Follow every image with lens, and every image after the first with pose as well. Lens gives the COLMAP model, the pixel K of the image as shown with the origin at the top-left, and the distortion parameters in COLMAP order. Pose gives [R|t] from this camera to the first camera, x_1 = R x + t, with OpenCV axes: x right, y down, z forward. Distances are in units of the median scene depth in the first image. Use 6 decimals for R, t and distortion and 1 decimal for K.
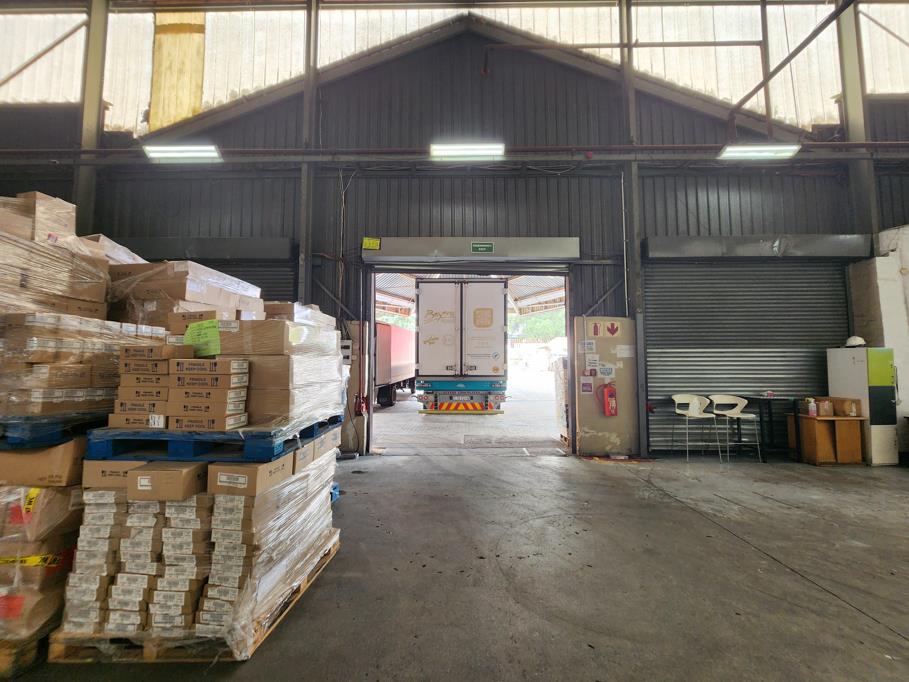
lens RADIAL K [[375.5, 0, 454.5], [0, 375.5, 341.0], [0, 0, 1]] dist [-0.001003, -0.000409]
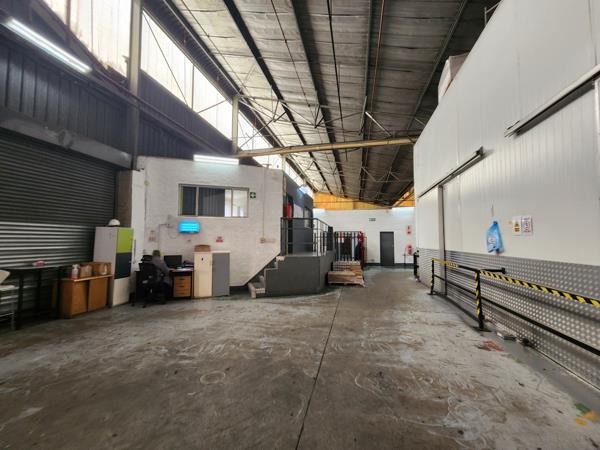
lens RADIAL K [[246.8, 0, 301.9], [0, 246.8, 220.7], [0, 0, 1]] dist [-0.000313, 0.000302]
pose [[0.202888, 0.080223, 0.975910, 0.276569], [-0.074353, 0.995023, -0.066337, 0.003057], [-0.976375, -0.059103, 0.207843, 0.083234]]
